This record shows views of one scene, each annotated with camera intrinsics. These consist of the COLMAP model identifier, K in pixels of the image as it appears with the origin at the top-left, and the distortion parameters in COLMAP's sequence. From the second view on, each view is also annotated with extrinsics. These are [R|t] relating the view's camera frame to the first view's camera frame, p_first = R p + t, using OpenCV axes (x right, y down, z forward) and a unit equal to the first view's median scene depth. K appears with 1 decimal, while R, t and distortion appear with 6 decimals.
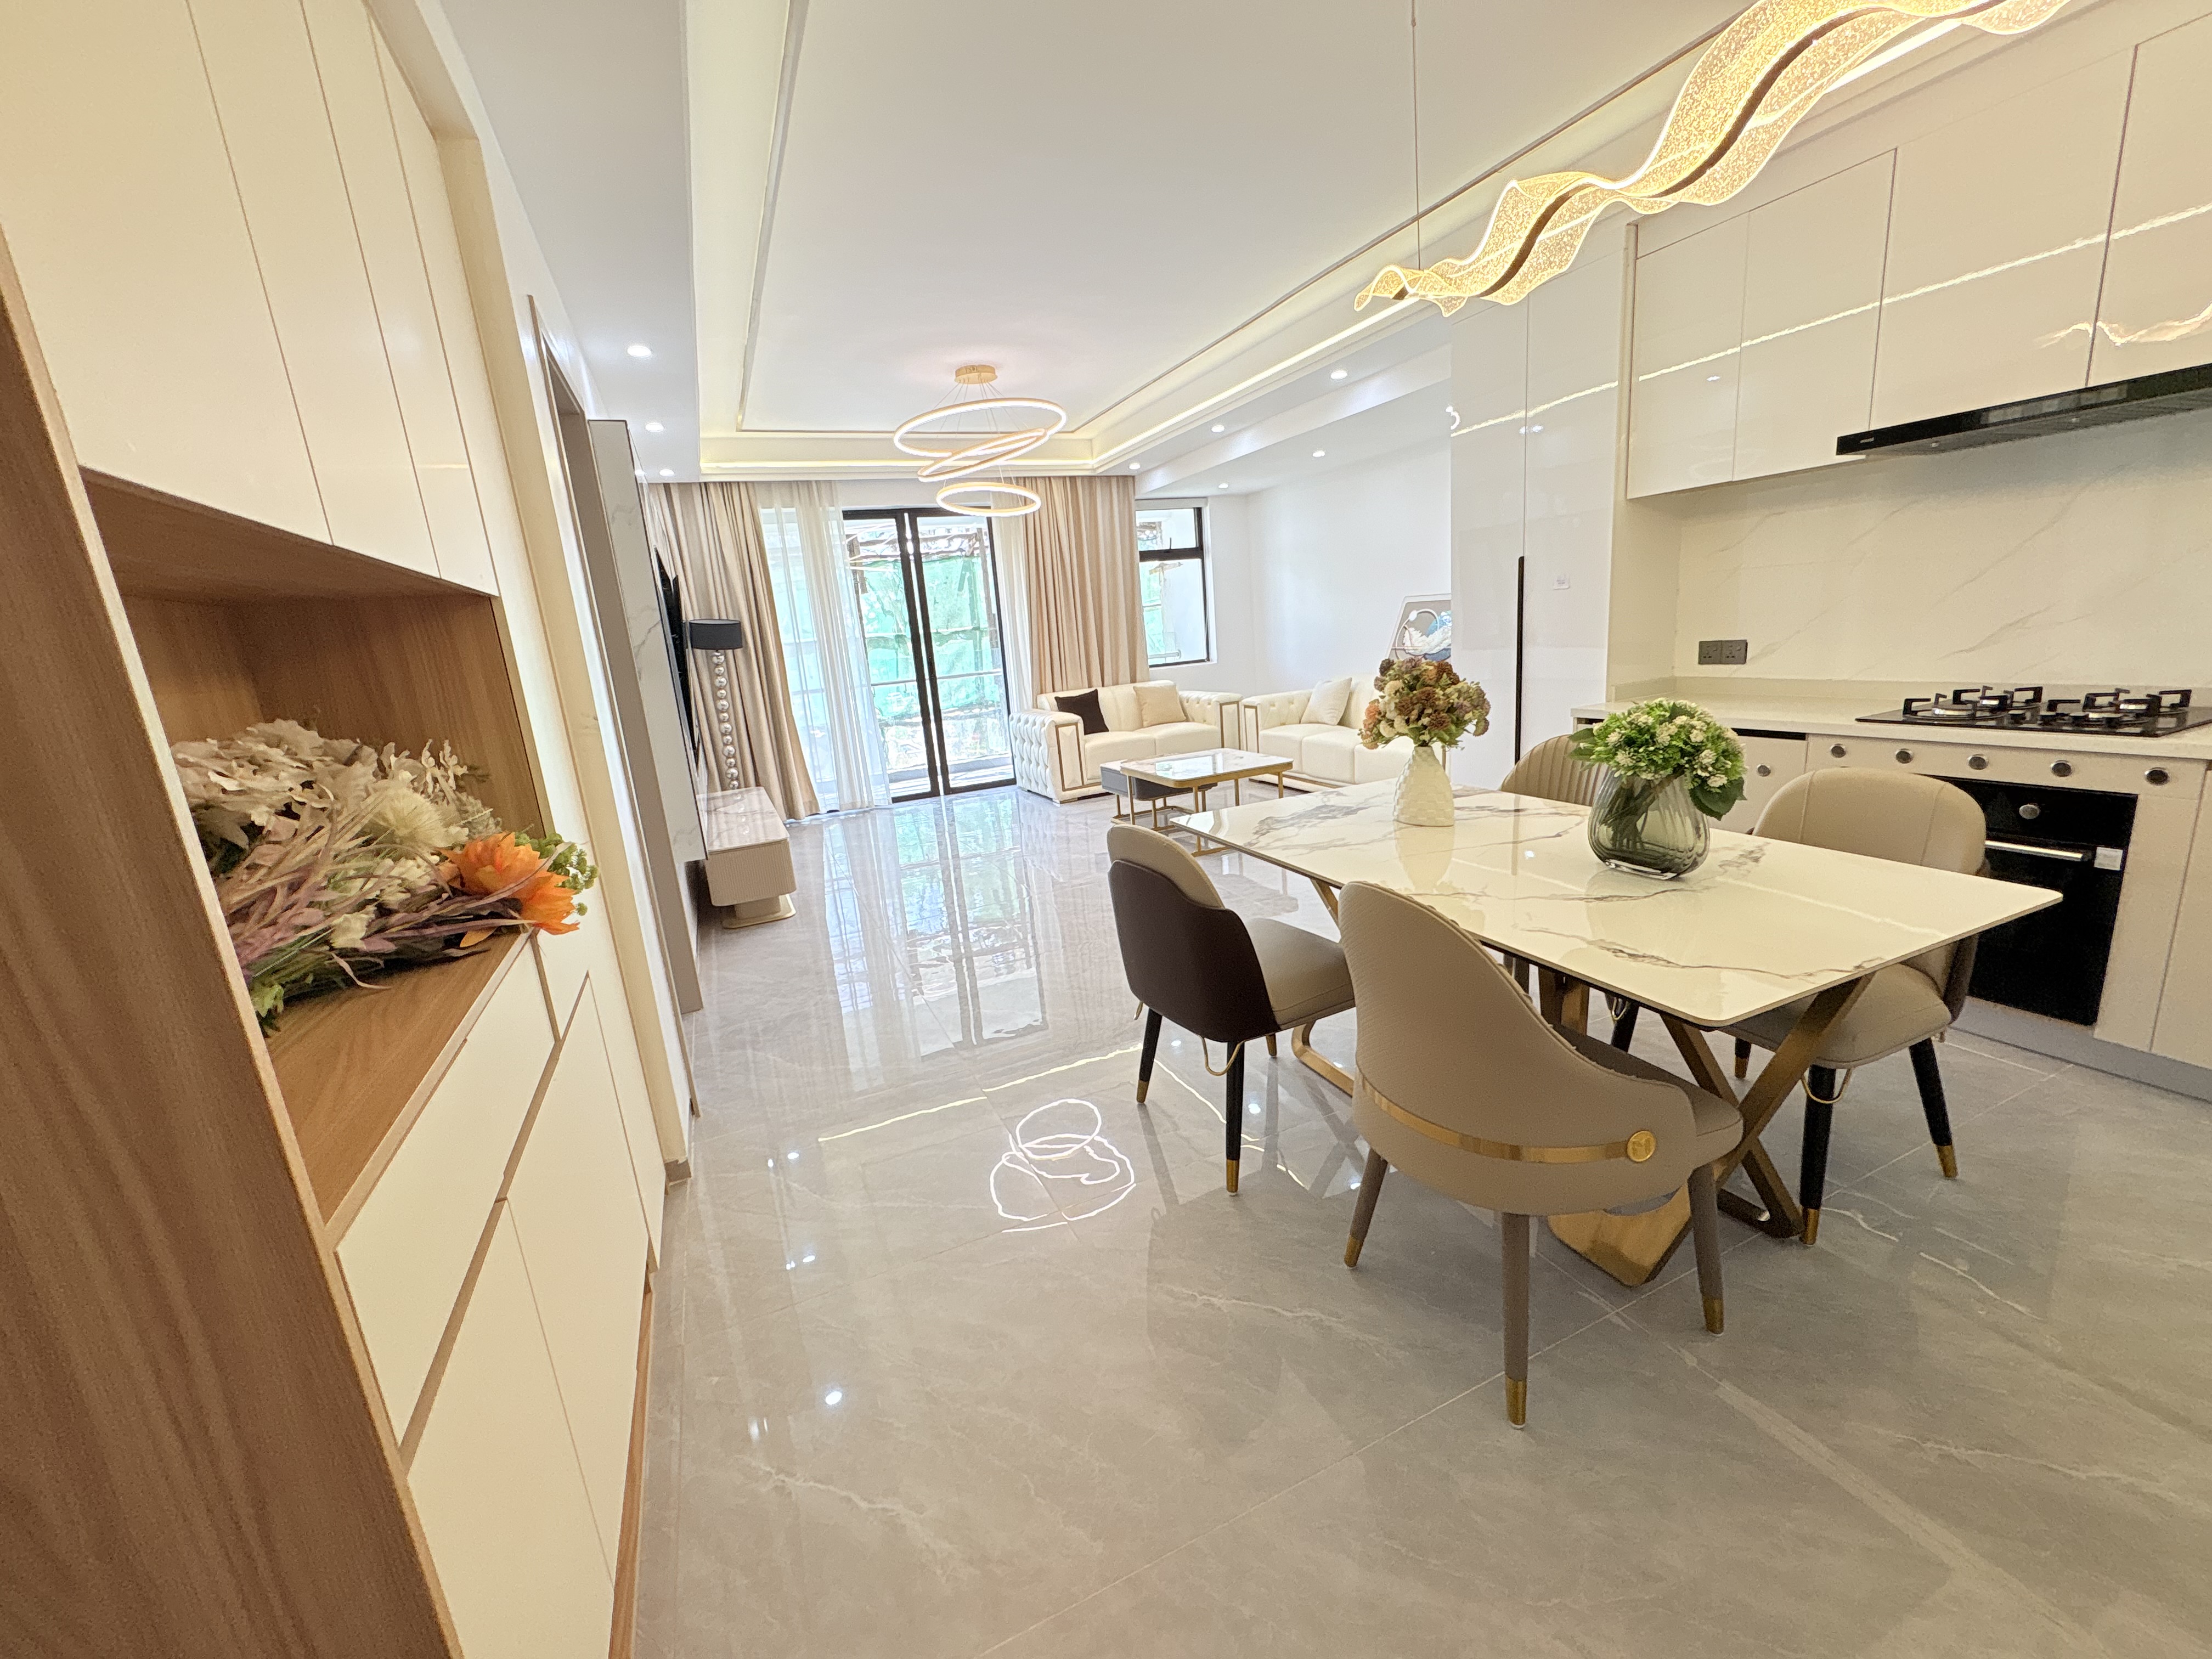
lens RADIAL K [[883.1, 0, 1107.2], [0, 883.1, 829.9], [0, 0, 1]] dist [0.000013, 0.000070]
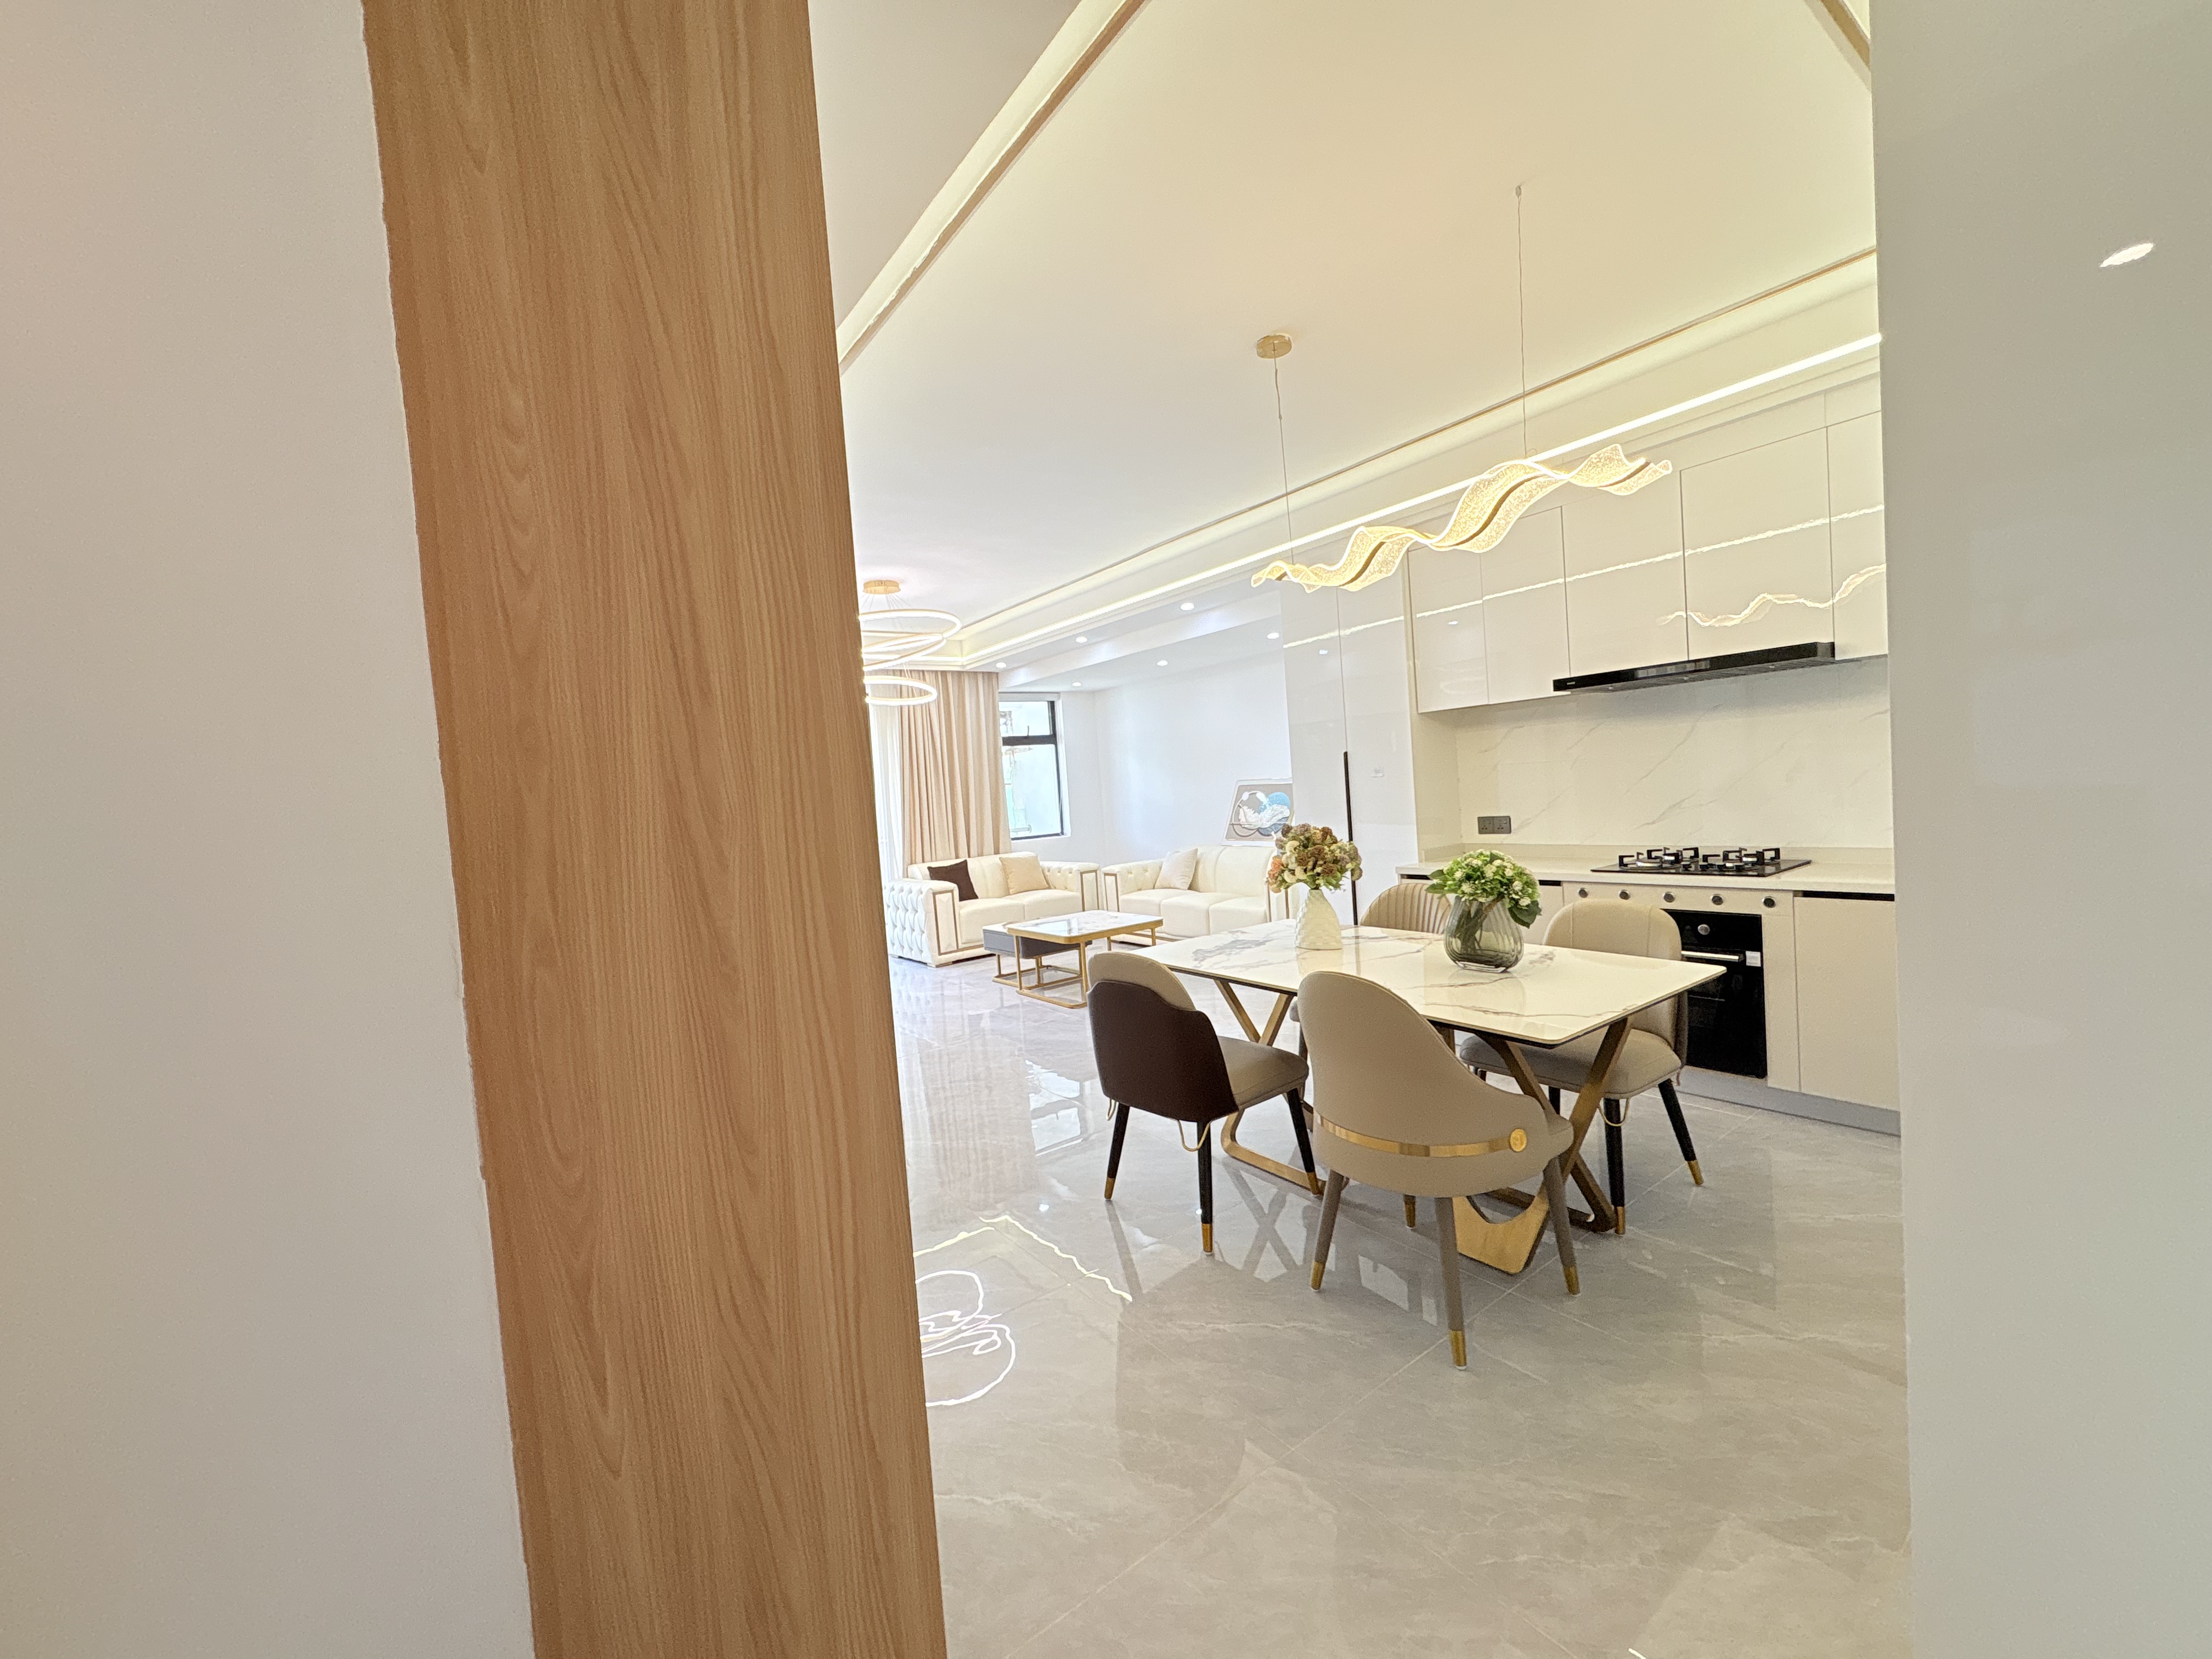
lens RADIAL K [[883.1, 0, 1108.0], [0, 883.1, 830.9], [0, 0, 1]] dist [0.000013, 0.000070]
pose [[0.977517, 0.004082, 0.210815, -0.231513], [0.037450, 0.980555, -0.192638, 0.064221], [-0.207502, 0.196202, 0.958357, -0.230780]]
